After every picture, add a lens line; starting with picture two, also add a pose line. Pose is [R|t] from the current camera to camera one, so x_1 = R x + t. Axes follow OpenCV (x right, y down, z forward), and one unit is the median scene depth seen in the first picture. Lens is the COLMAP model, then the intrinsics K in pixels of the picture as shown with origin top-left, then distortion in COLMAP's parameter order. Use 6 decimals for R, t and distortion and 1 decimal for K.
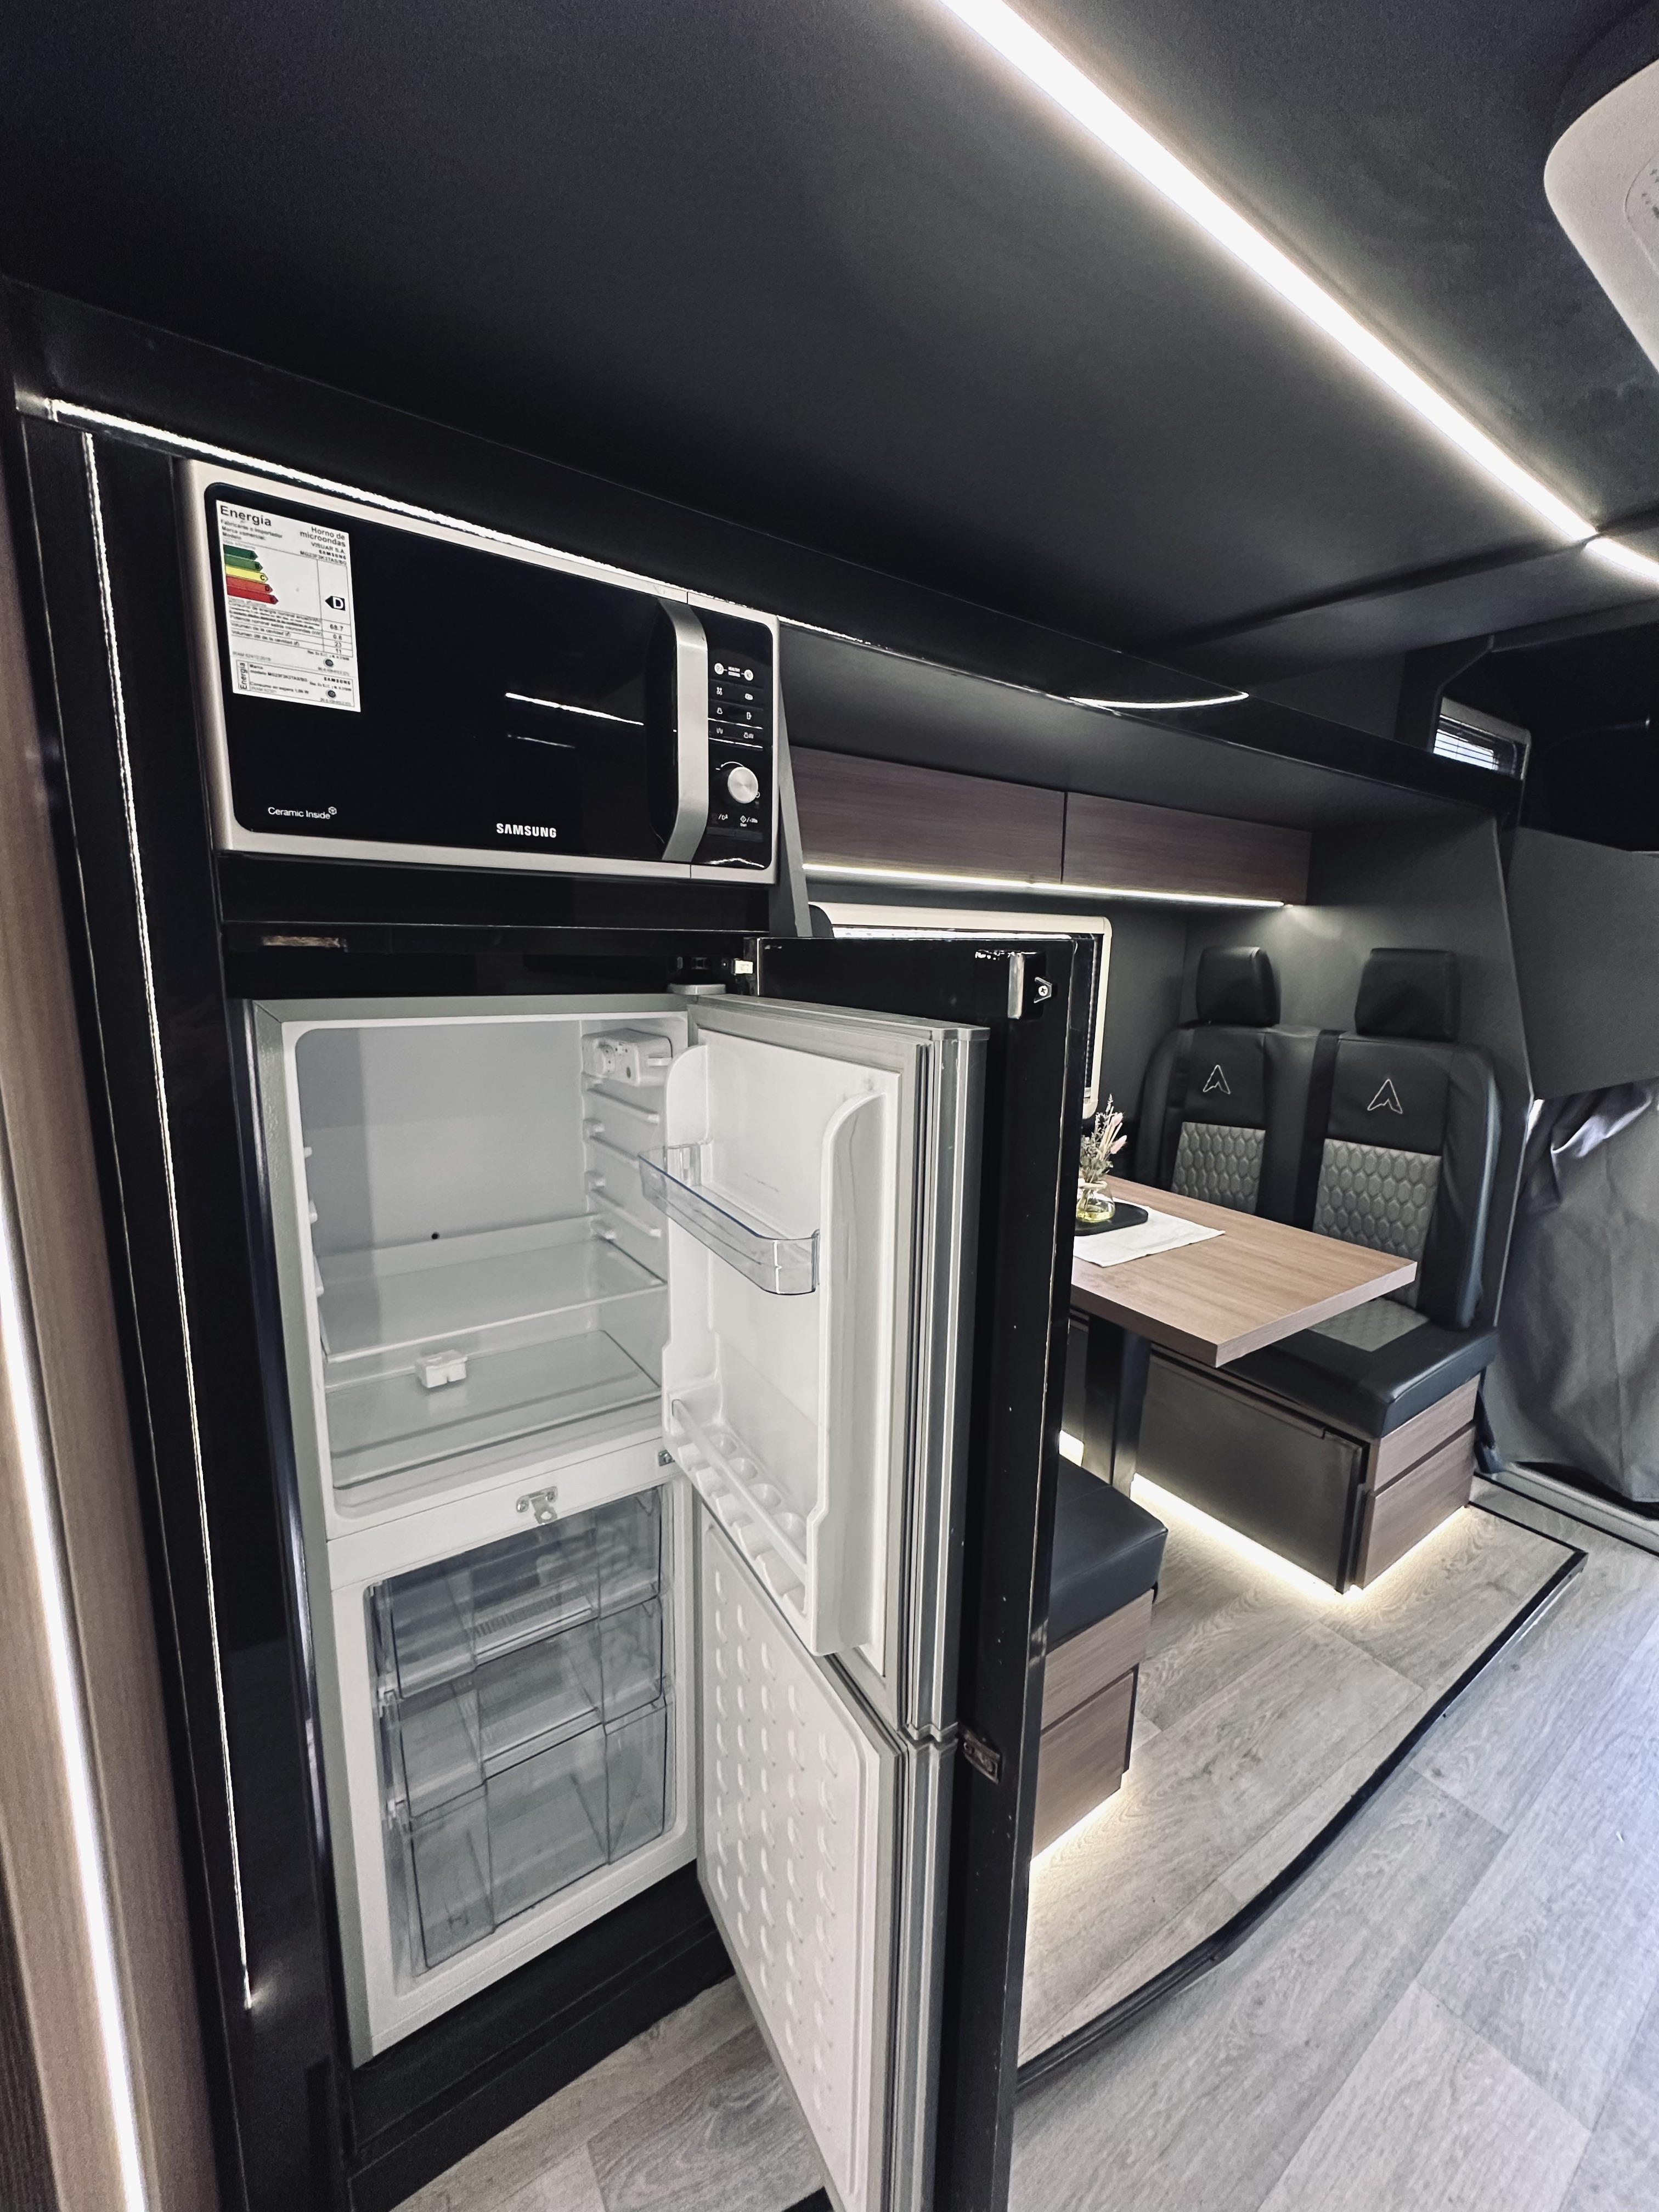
lens RADIAL K [[885.6, 0, 836.7], [0, 885.6, 1101.8], [0, 0, 1]] dist [-0.002897, 0.001134]
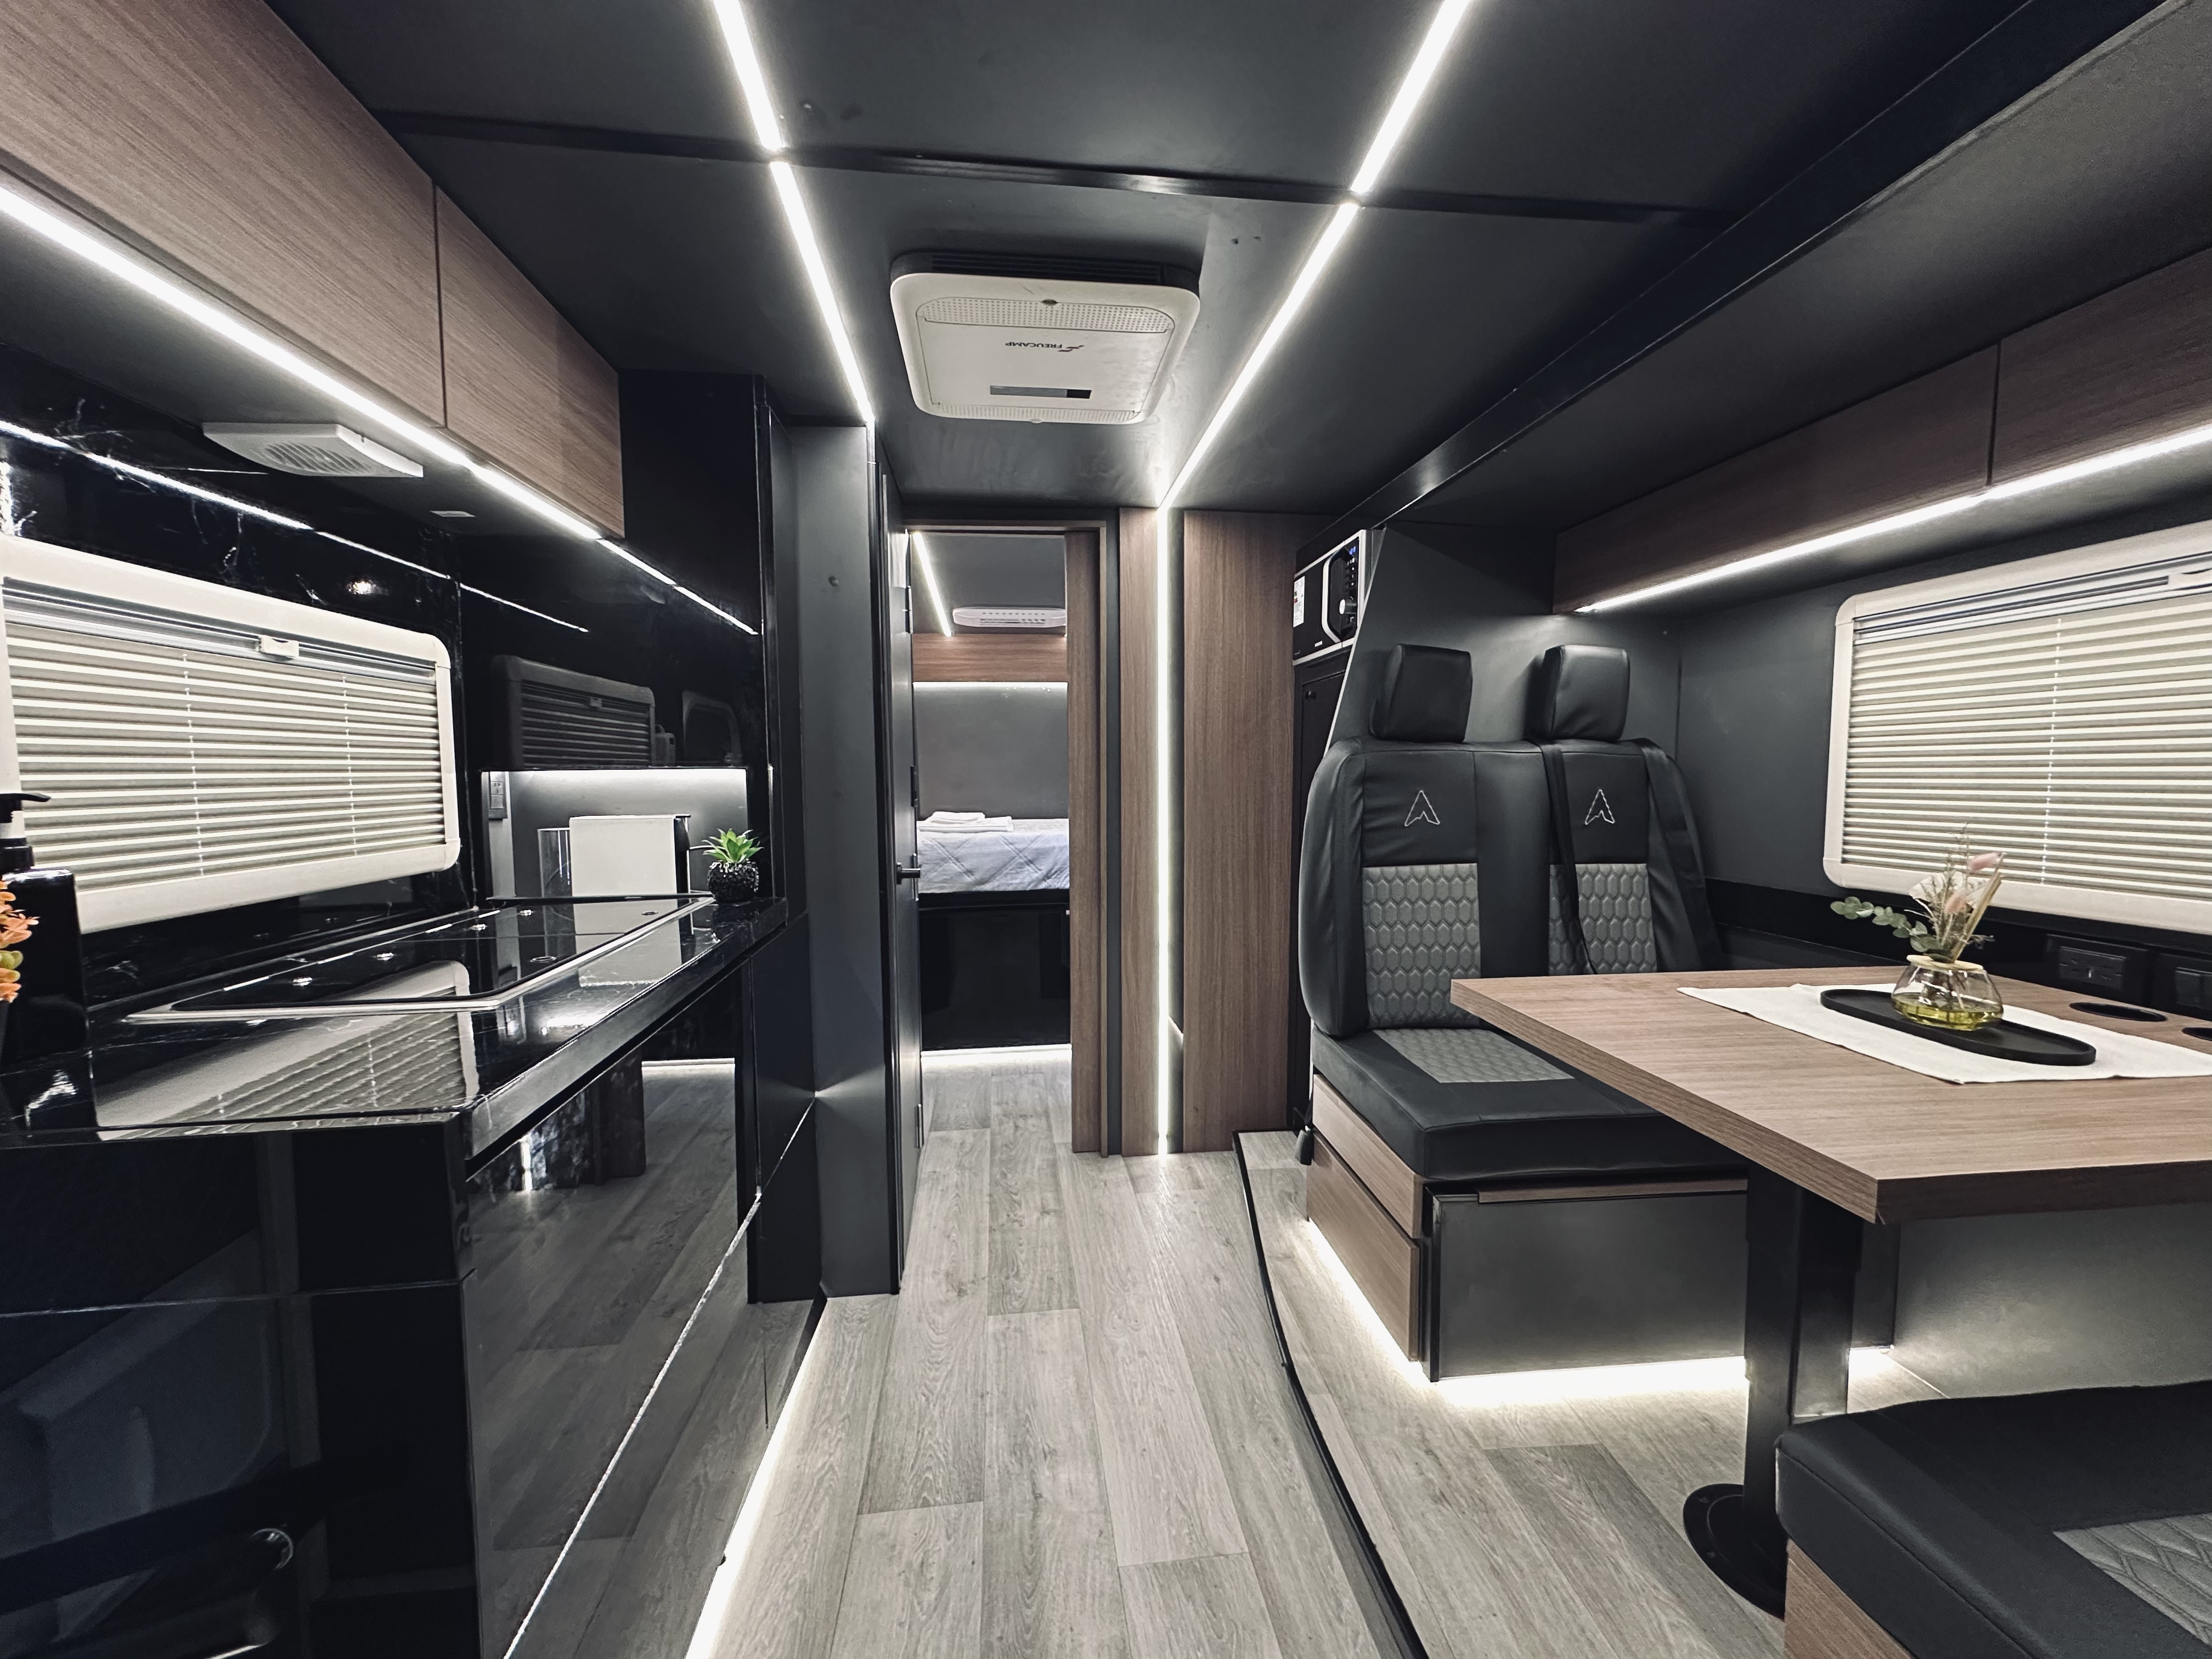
lens RADIAL K [[885.6, 0, 1103.2], [0, 885.6, 830.5], [0, 0, 1]] dist [-0.002897, 0.001134]
pose [[-0.482839, 0.025179, -0.875347, 1.498571], [-0.167621, 0.978447, 0.120604, 0.036622], [0.859517, 0.204959, -0.468212, 1.062220]]
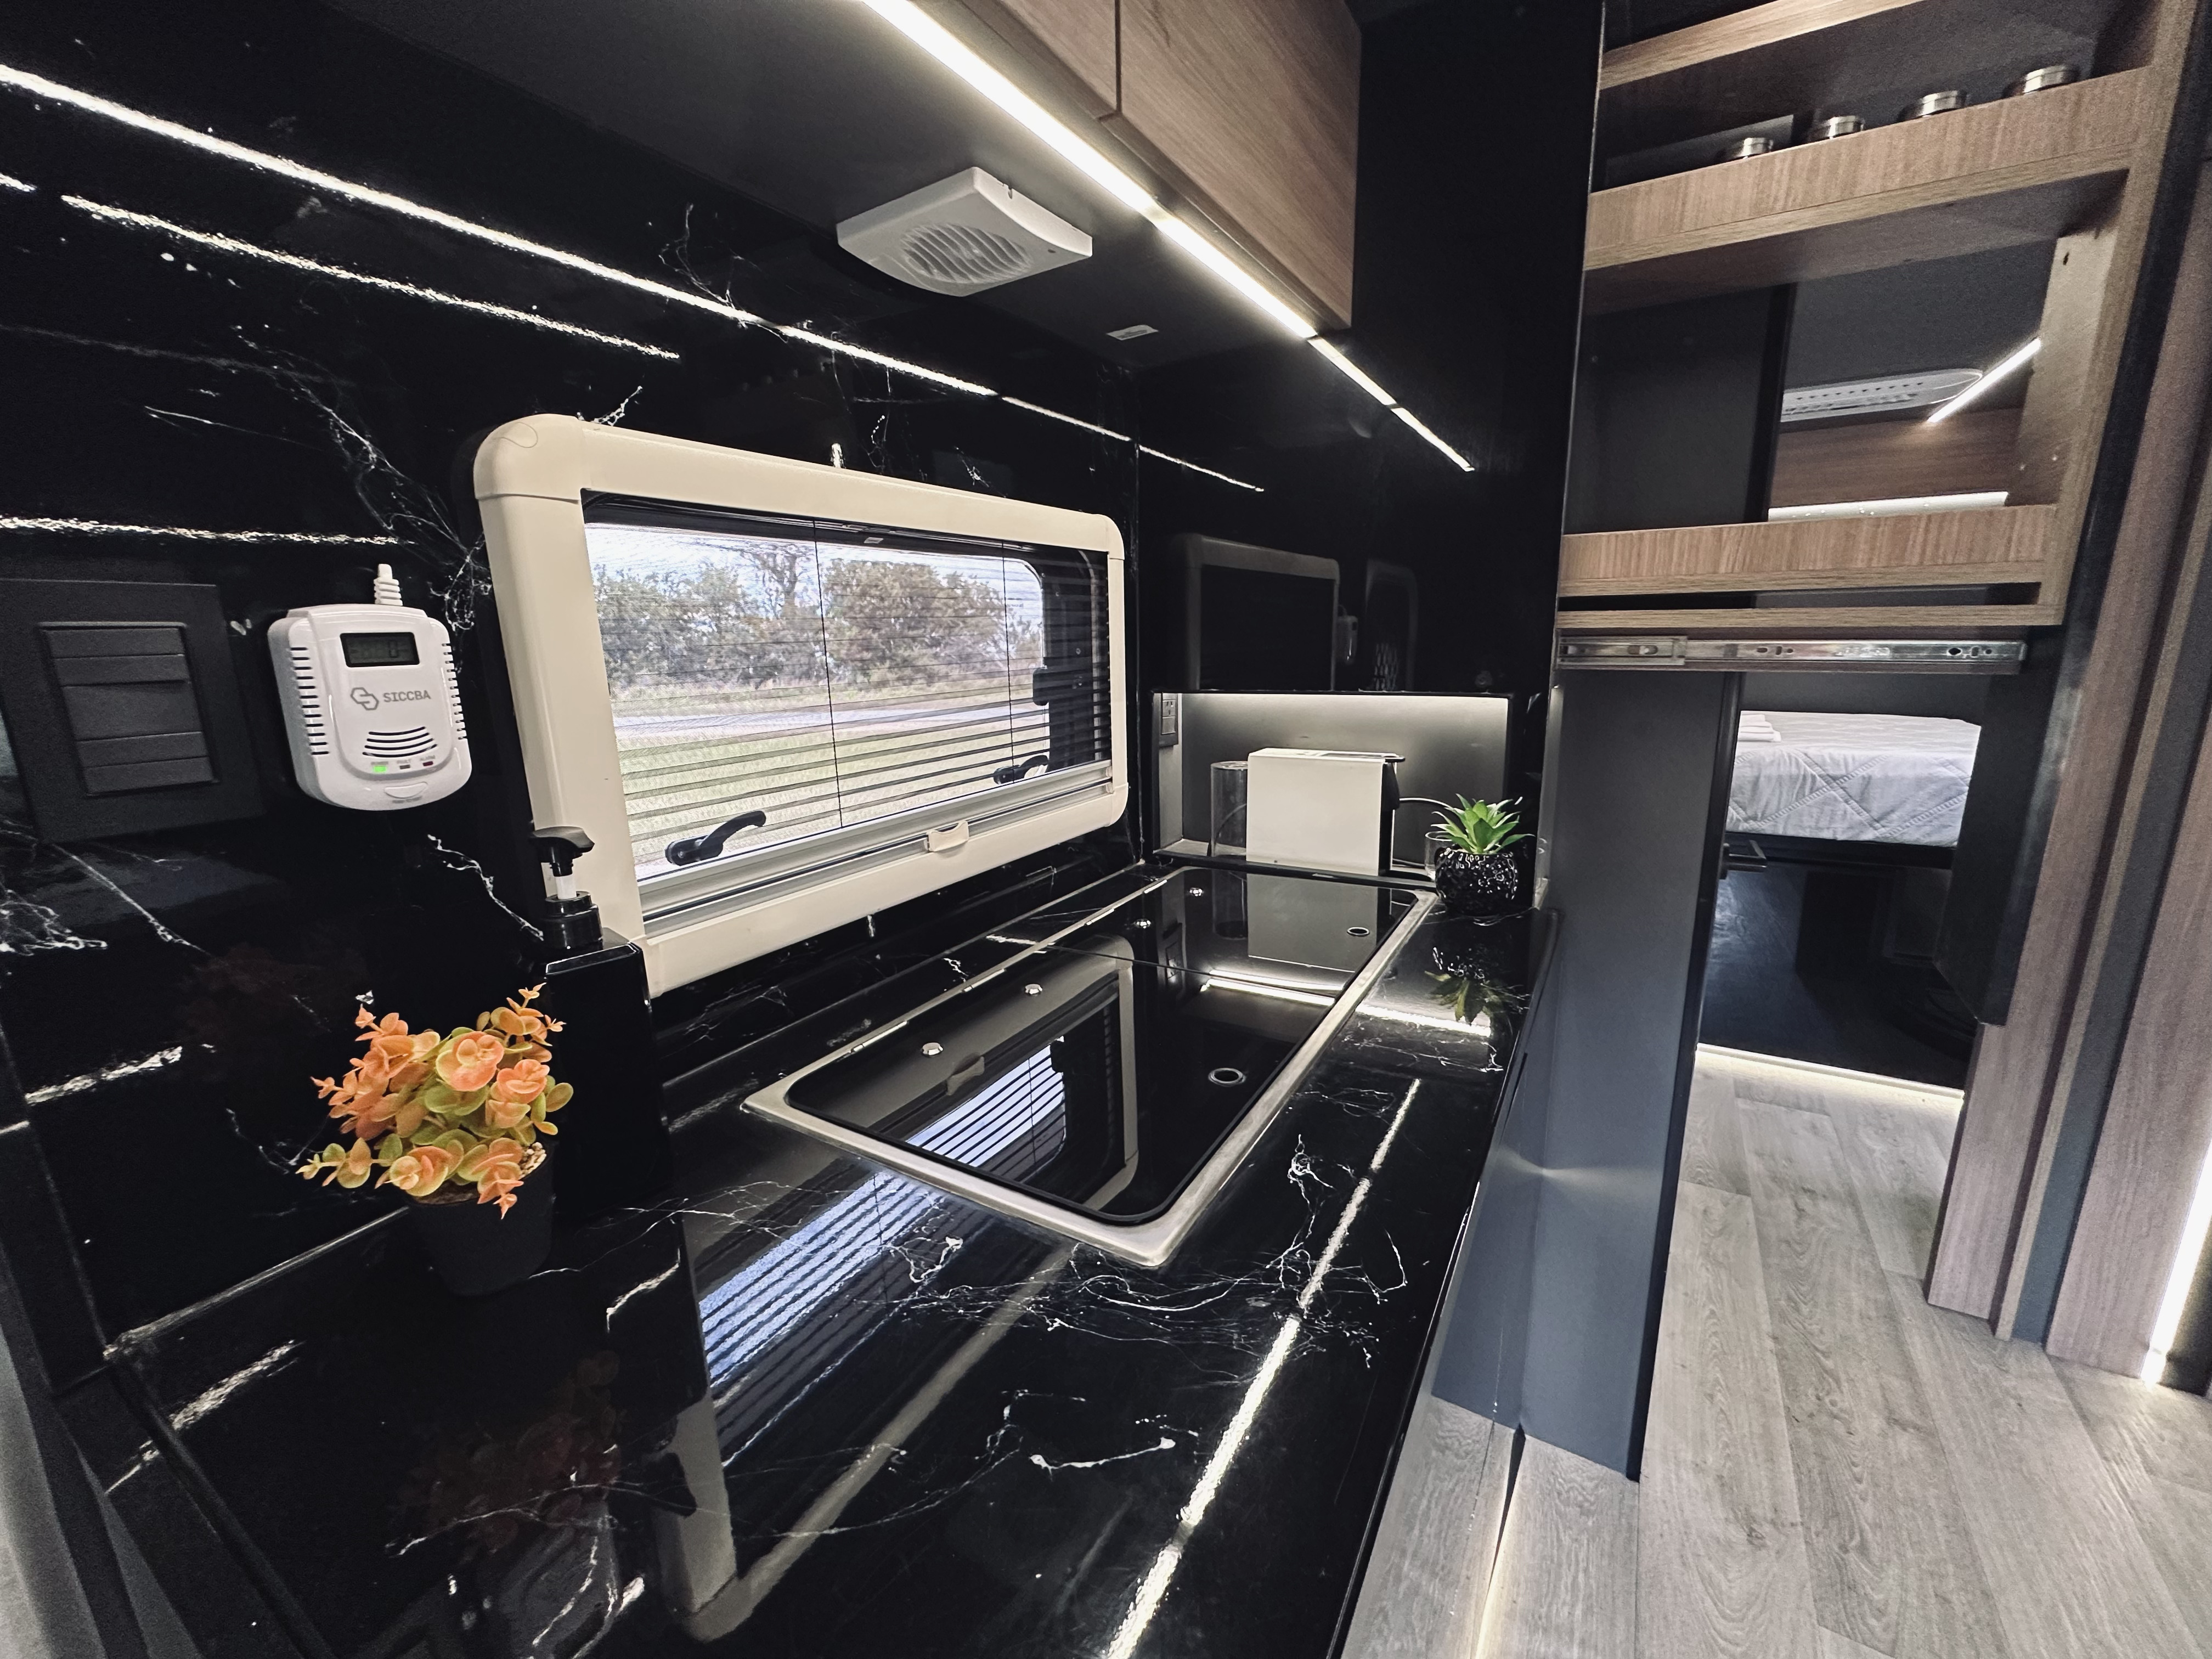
lens RADIAL K [[885.6, 0, 1105.6], [0, 885.6, 830.9], [0, 0, 1]] dist [-0.002897, 0.001134]
pose [[-0.921279, 0.069175, -0.382700, 1.269343], [-0.081406, 0.927951, 0.363704, 0.044336], [0.380286, 0.366227, -0.849271, 0.589226]]
